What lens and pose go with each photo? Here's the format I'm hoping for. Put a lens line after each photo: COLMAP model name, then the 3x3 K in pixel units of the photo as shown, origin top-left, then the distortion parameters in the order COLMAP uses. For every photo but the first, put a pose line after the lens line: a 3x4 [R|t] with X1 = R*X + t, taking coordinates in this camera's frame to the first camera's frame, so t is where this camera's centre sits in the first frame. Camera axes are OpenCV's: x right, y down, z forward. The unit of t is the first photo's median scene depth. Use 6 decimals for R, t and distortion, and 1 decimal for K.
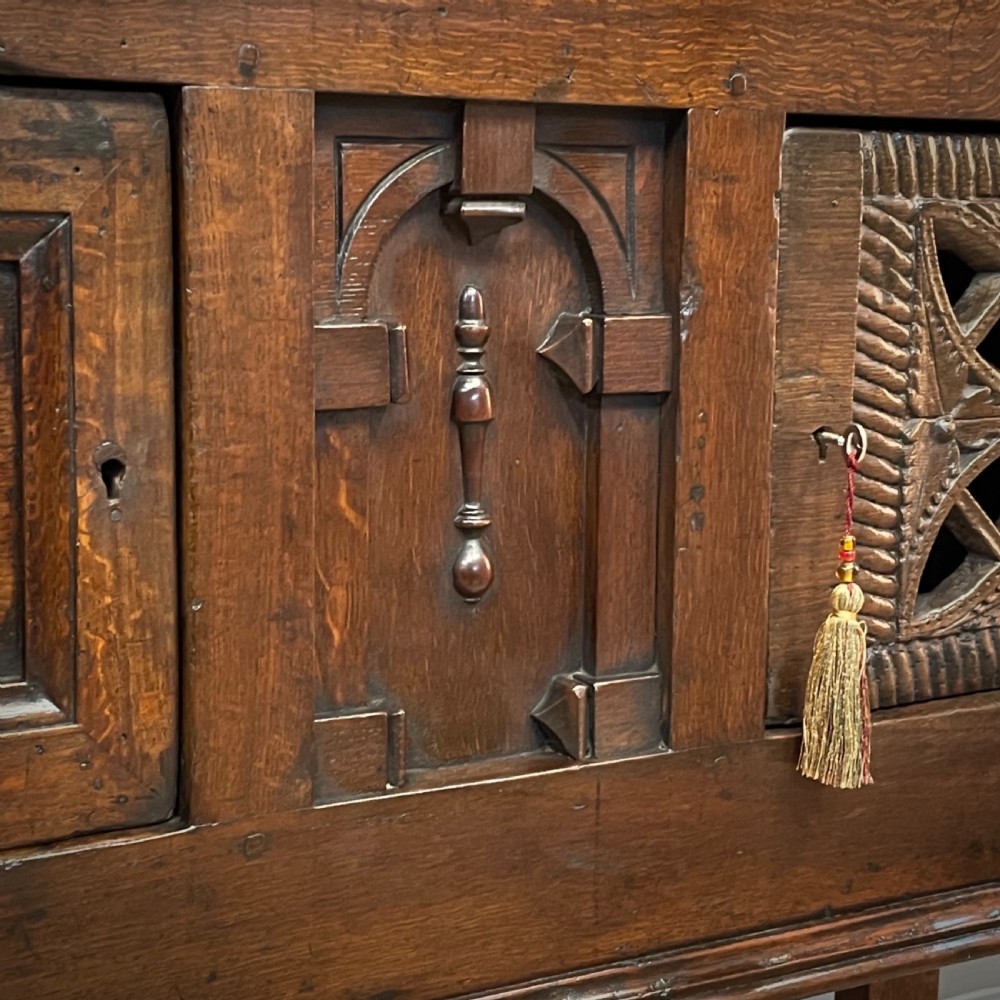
lens RADIAL K [[1984.5, 0, 498.6], [0, 1984.5, 496.4], [0, 0, 1]] dist [0.108493, 0.000000]
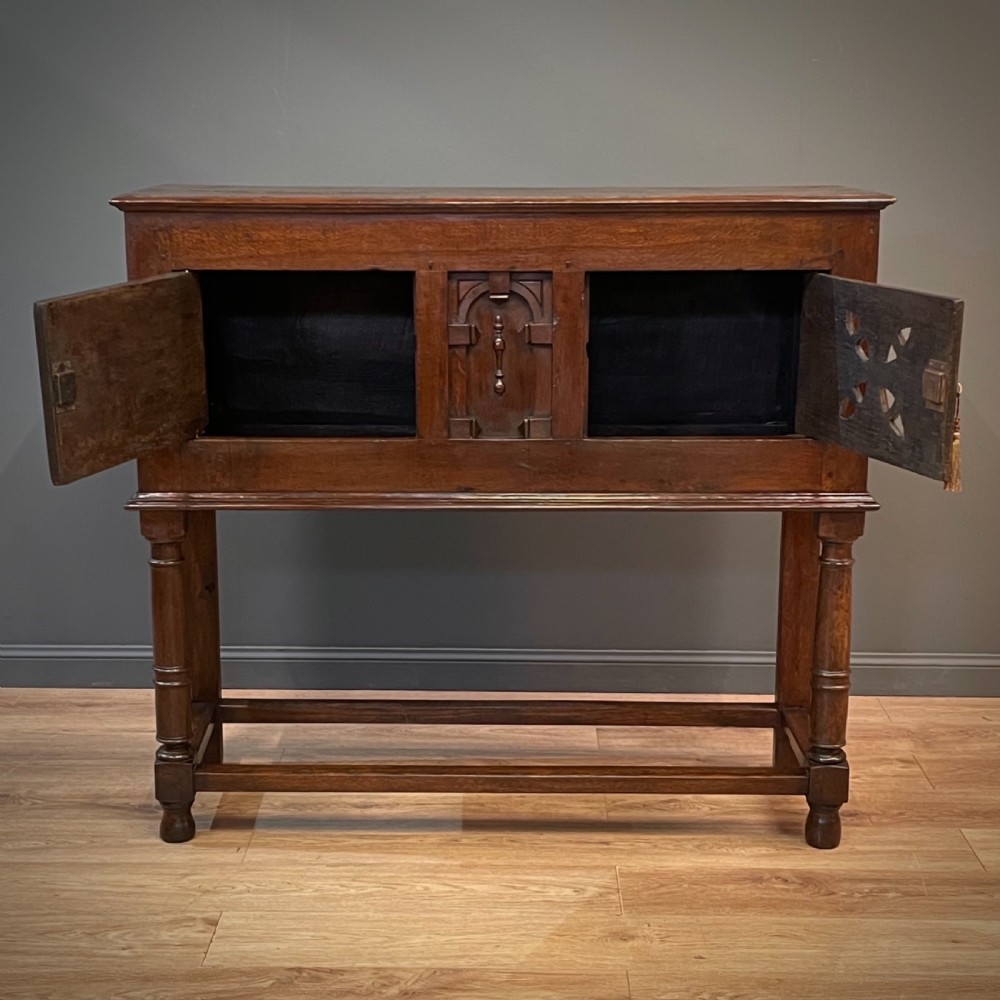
lens RADIAL K [[1702.3, 0, 504.4], [0, 1702.3, 533.9], [0, 0, 1]] dist [0.094347, 0.000000]
pose [[0.857694, 0.097318, -0.504867, 1.752089], [-0.061451, 0.994288, 0.087263, 0.031424], [0.510475, -0.043820, 0.858775, -1.940211]]
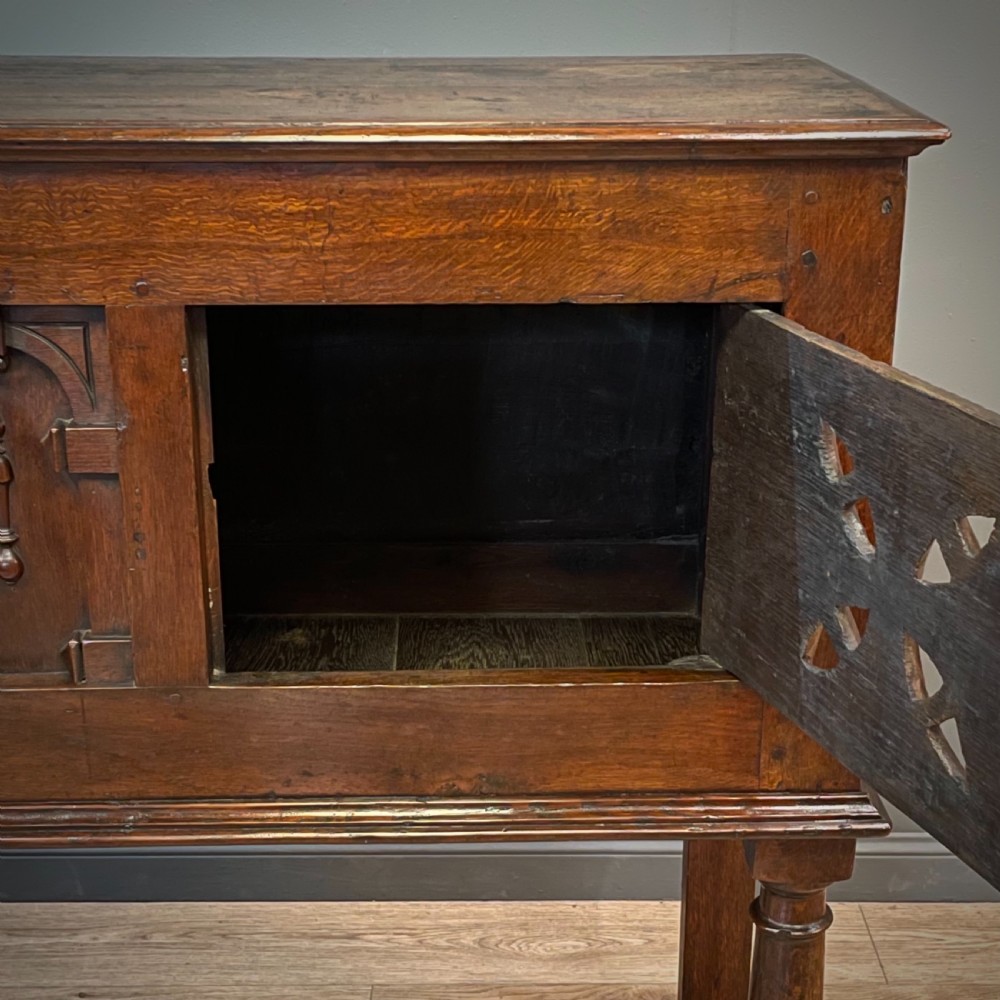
lens RADIAL K [[1702.3, 0, 507.2], [0, 1702.3, 509.8], [0, 0, 1]] dist [0.094347, 0.000000]
pose [[0.868730, 0.150360, -0.471912, 1.039493], [-0.059441, 0.977570, 0.202049, -0.329916], [0.491707, -0.147475, 0.858181, -0.031376]]
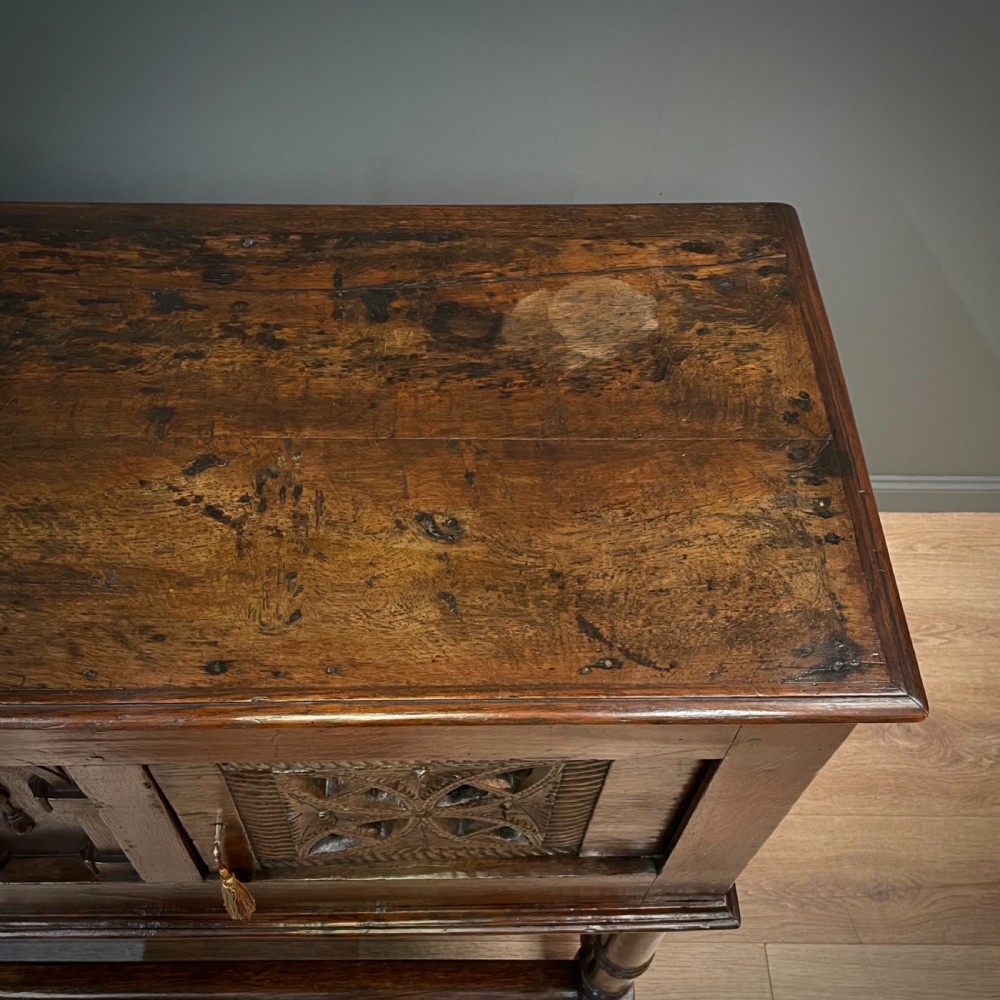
lens RADIAL K [[1127.5, 0, 450.9], [0, 1127.5, 511.3], [0, 0, 1]] dist [0.075016, 0.000000]
pose [[0.865932, 0.416886, -0.276348, 0.540406], [-0.071369, 0.649852, 0.756703, -1.059291], [0.495044, -0.635531, 0.592480, 0.736084]]
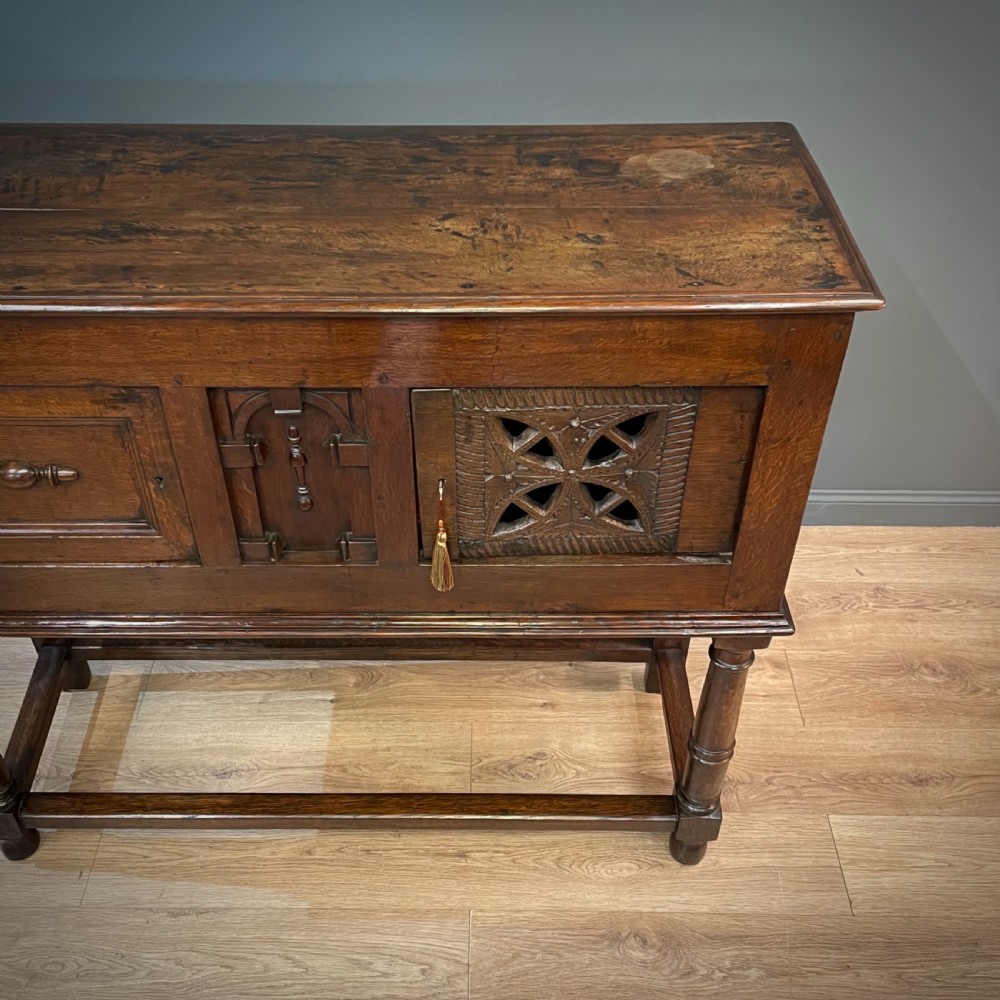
lens RADIAL K [[1094.4, 0, 482.8], [0, 1094.4, 492.1], [0, 0, 1]] dist [0.071139, 0.000000]
pose [[0.858237, 0.323976, -0.398082, 0.862628], [-0.059722, 0.833372, 0.549476, -0.892322], [0.509767, -0.447806, 0.734579, -0.052993]]
